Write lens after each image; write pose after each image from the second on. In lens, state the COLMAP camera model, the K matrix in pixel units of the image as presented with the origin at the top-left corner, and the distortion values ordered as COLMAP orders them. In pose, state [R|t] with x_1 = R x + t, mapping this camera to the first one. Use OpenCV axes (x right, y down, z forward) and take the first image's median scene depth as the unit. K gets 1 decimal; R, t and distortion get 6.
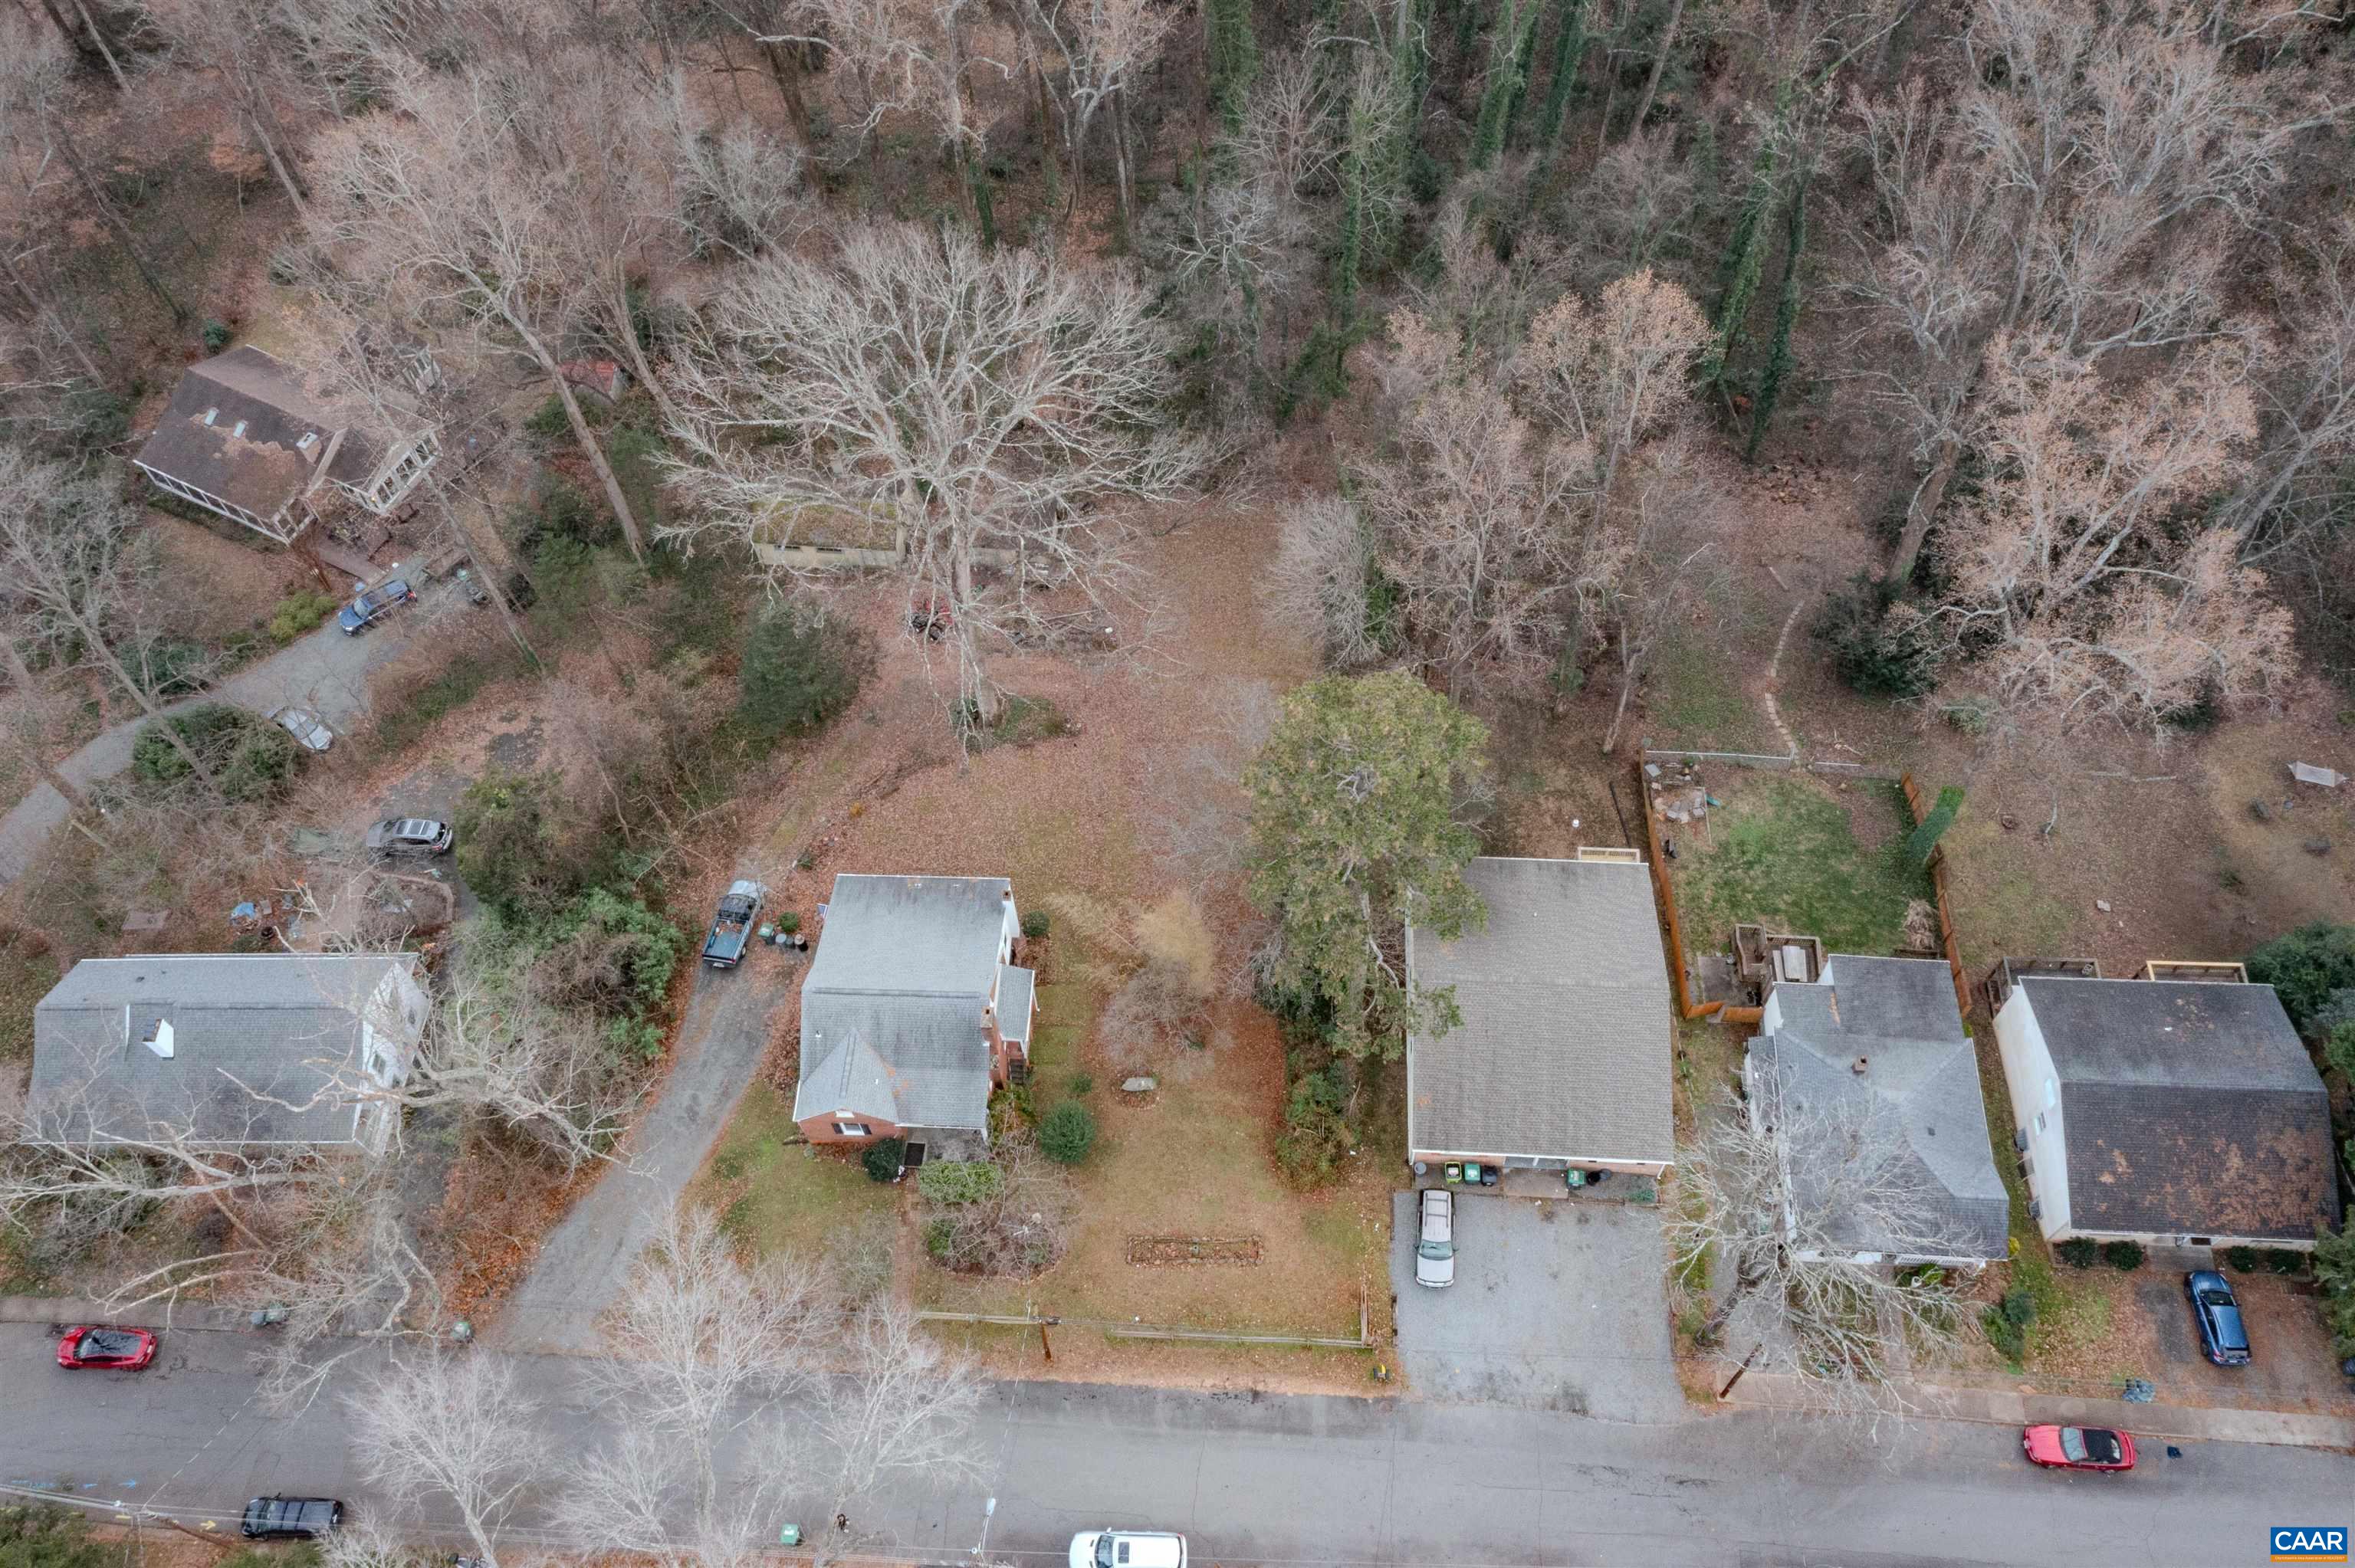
lens RADIAL K [[1882.3, 0, 1173.4], [0, 1882.3, 780.7], [0, 0, 1]] dist [0.004110, 0.008655]
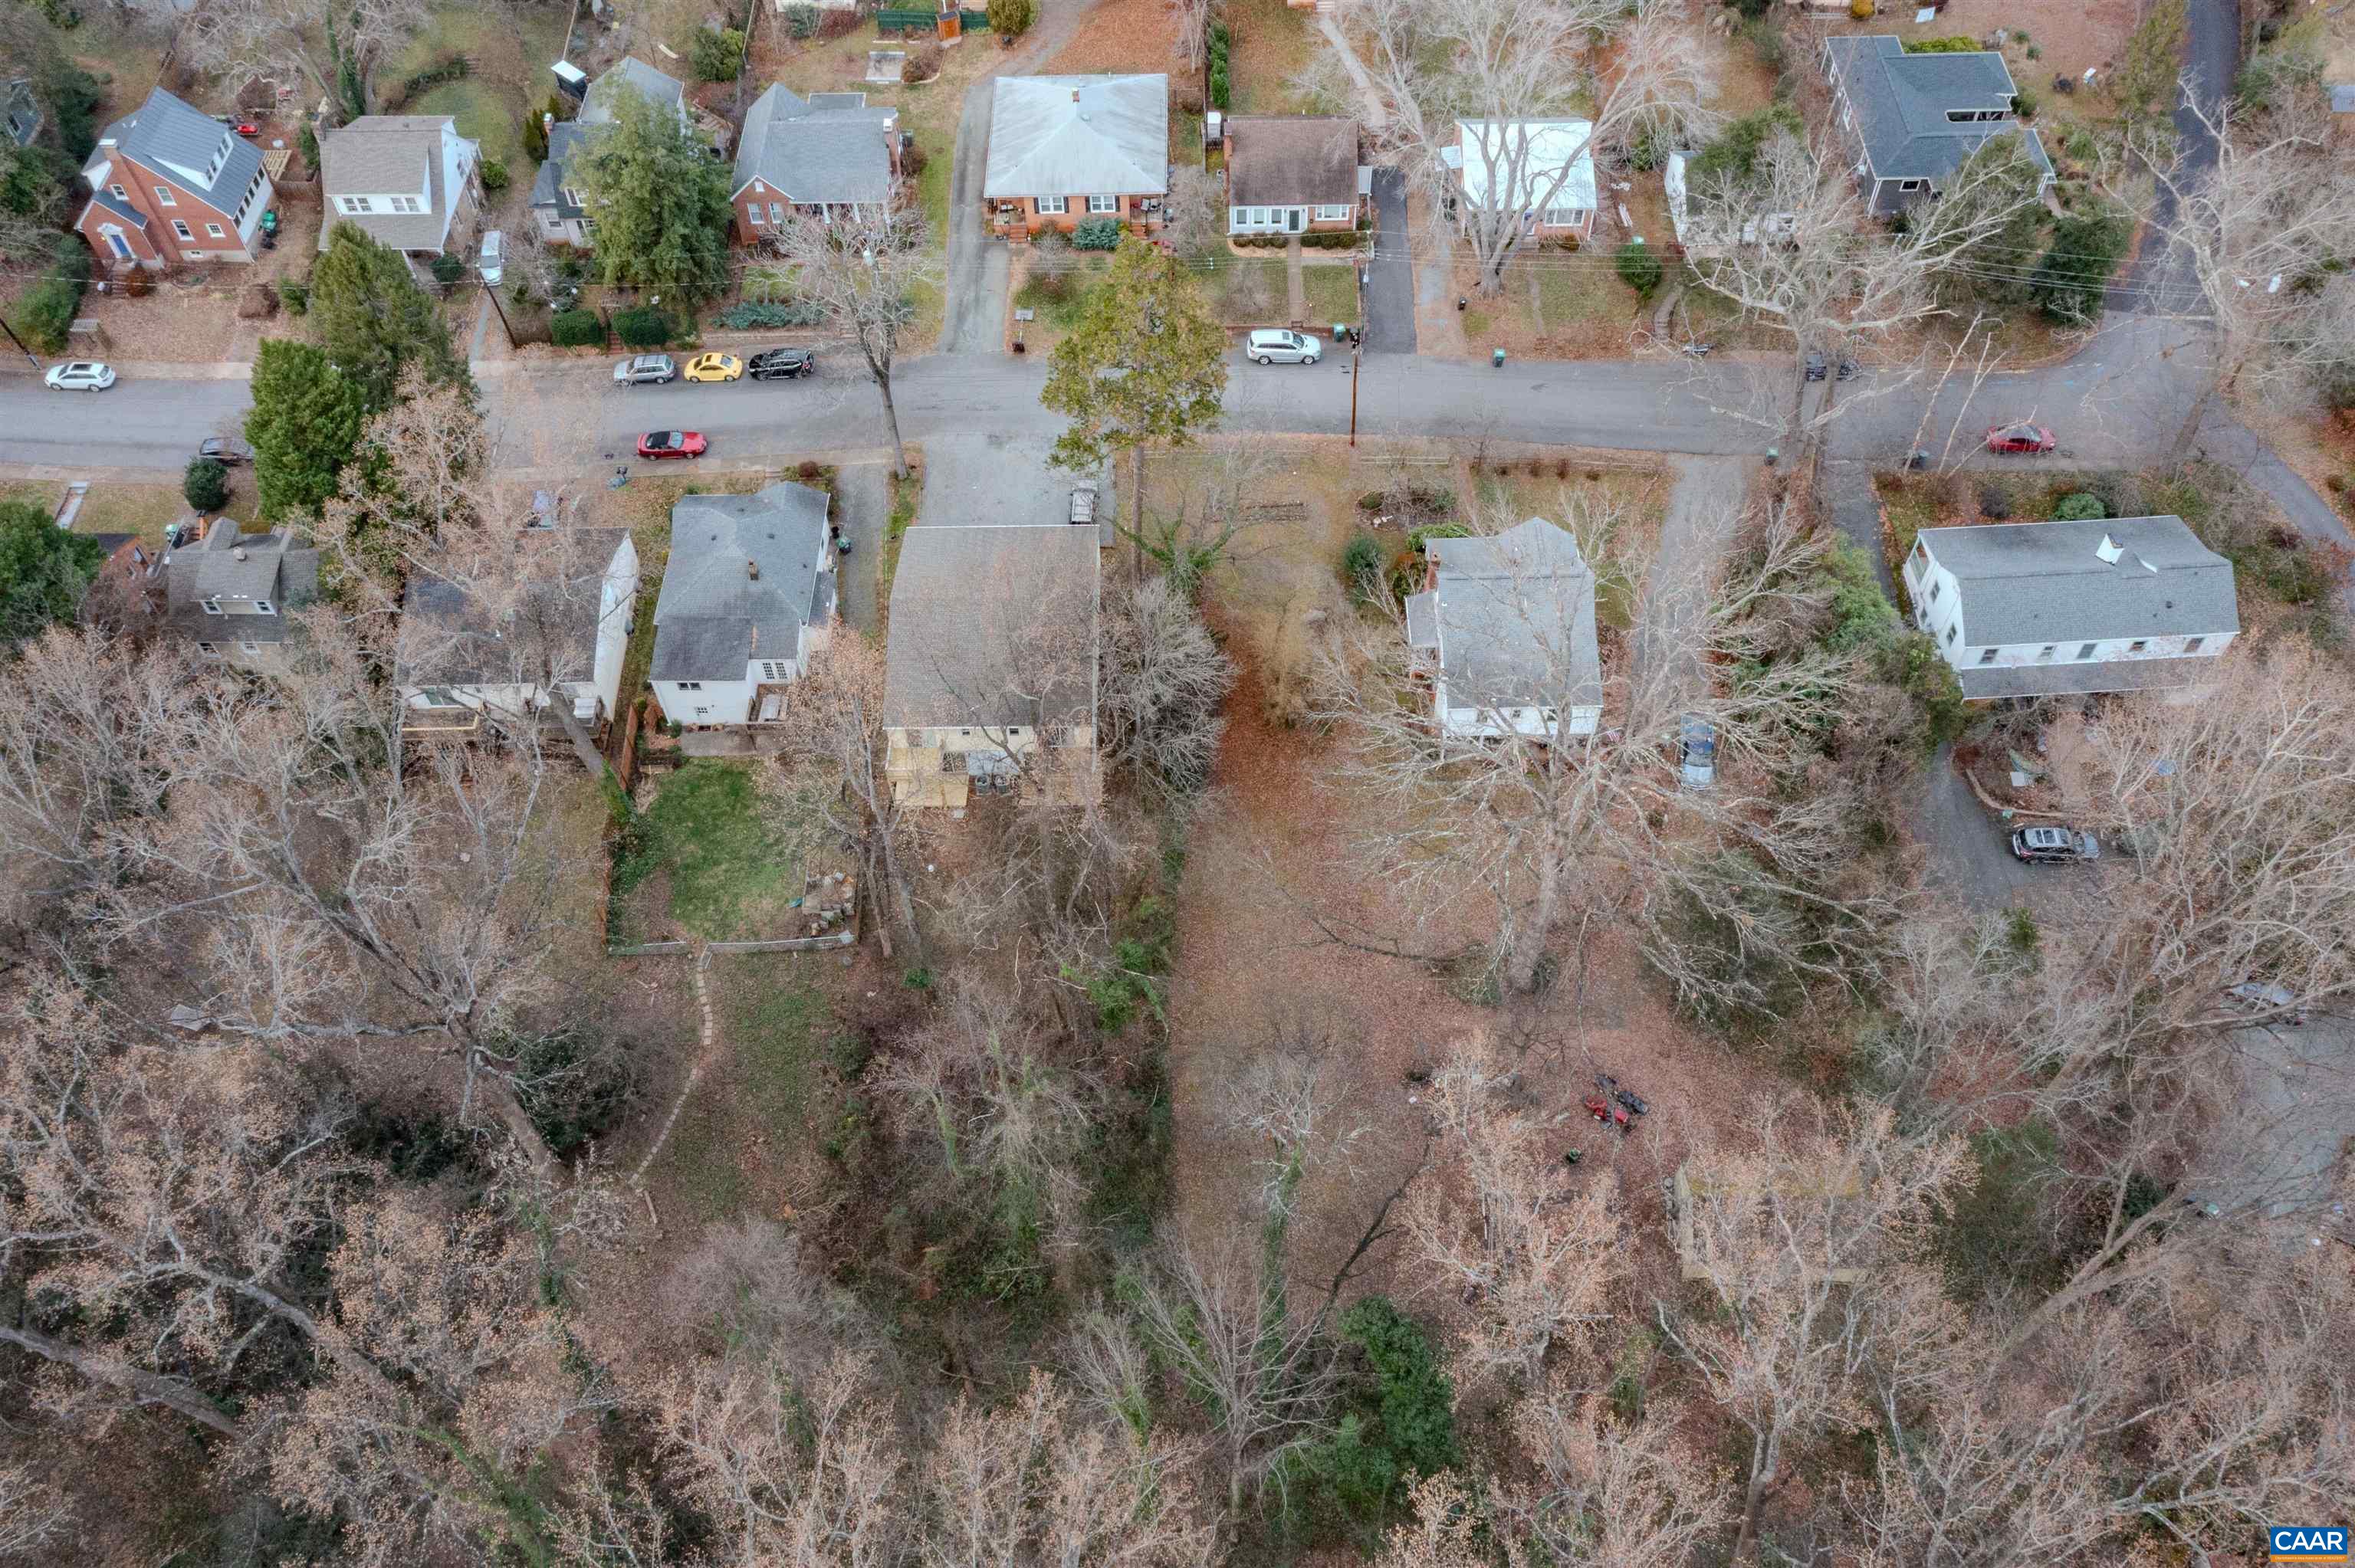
lens RADIAL K [[1882.3, 0, 1180.3], [0, 1882.3, 782.4], [0, 0, 1]] dist [0.004110, 0.008655]
pose [[-0.996868, 0.078569, 0.008969, 0.067327], [-0.021119, -0.373801, 0.927268, -1.037311], [0.076208, 0.924175, 0.374290, 0.630045]]
